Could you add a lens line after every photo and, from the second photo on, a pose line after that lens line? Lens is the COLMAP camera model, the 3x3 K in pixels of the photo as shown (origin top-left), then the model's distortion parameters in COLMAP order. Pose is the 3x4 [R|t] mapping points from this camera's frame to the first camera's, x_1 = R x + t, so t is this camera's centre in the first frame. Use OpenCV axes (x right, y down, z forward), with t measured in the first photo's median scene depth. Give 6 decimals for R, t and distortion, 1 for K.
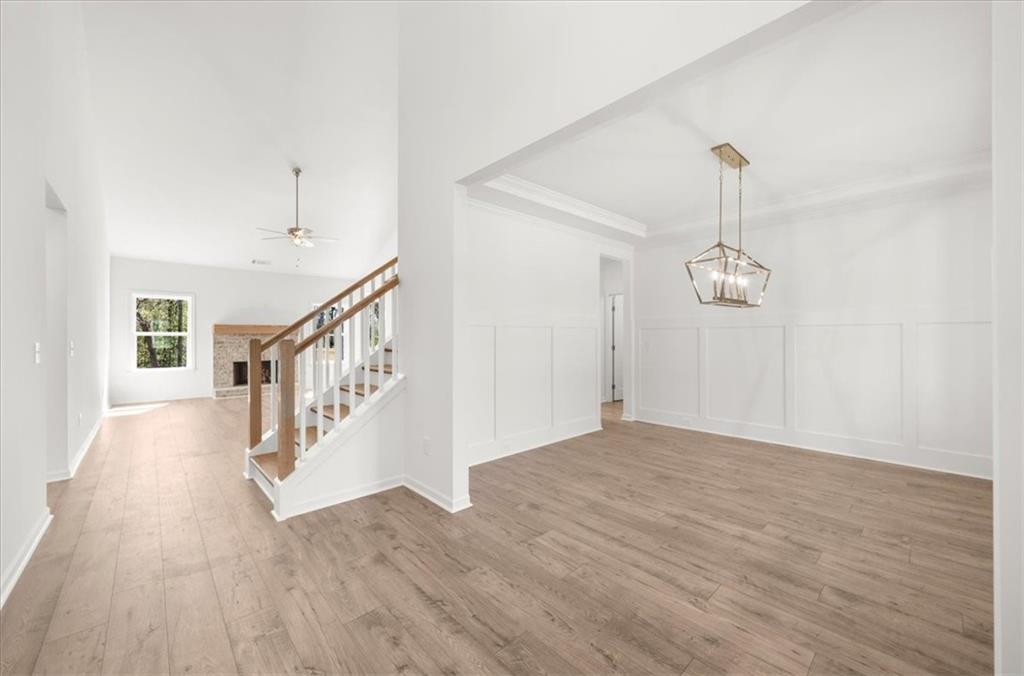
lens RADIAL K [[396.9, 0, 510.7], [0, 396.9, 334.1], [0, 0, 1]] dist [-0.000677, -0.001106]
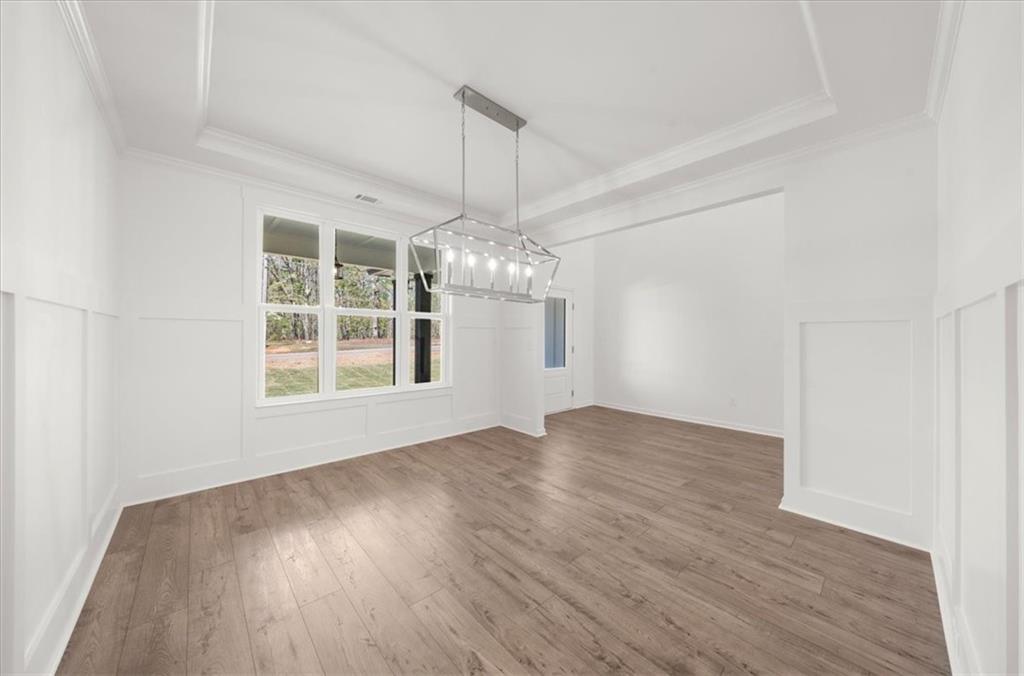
lens RADIAL K [[351.6, 0, 513.4], [0, 351.6, 338.3], [0, 0, 1]] dist [-0.000343, -0.000013]
pose [[-0.999991, -0.003547, -0.002273, 0.561258], [-0.003535, 0.999979, -0.005457, 0.014656], [0.002293, -0.005449, -0.999983, 1.856235]]
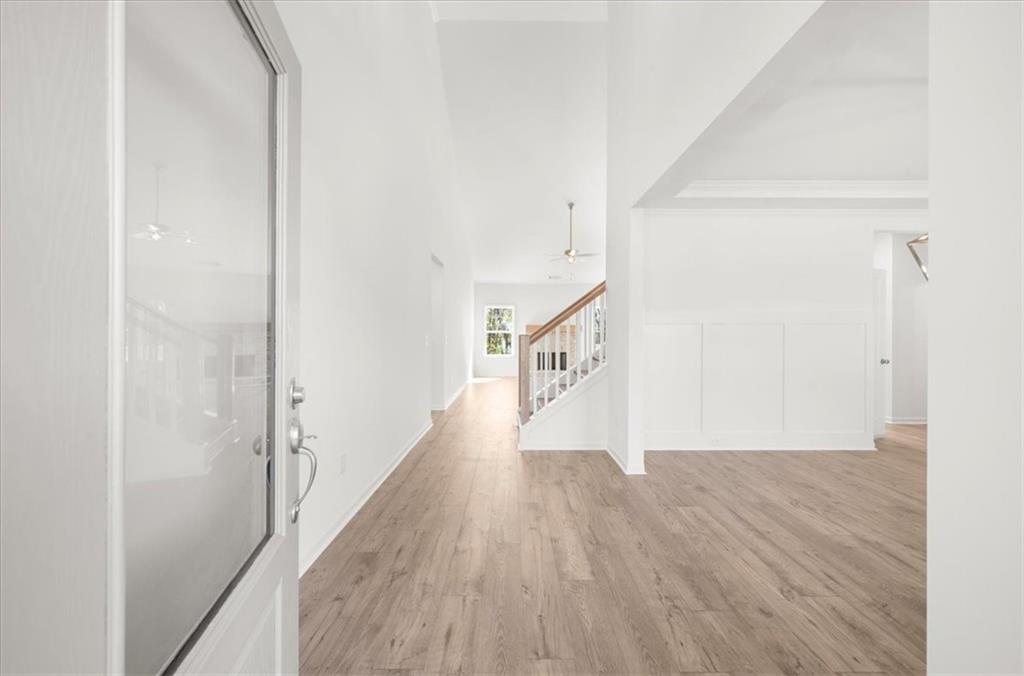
lens RADIAL K [[396.9, 0, 512.5], [0, 396.9, 335.2], [0, 0, 1]] dist [-0.000677, -0.001106]
pose [[0.731615, 0.004991, -0.681700, 0.413329], [0.000973, 0.999965, 0.008365, 0.000714], [0.681717, -0.006784, 0.731584, -0.149160]]
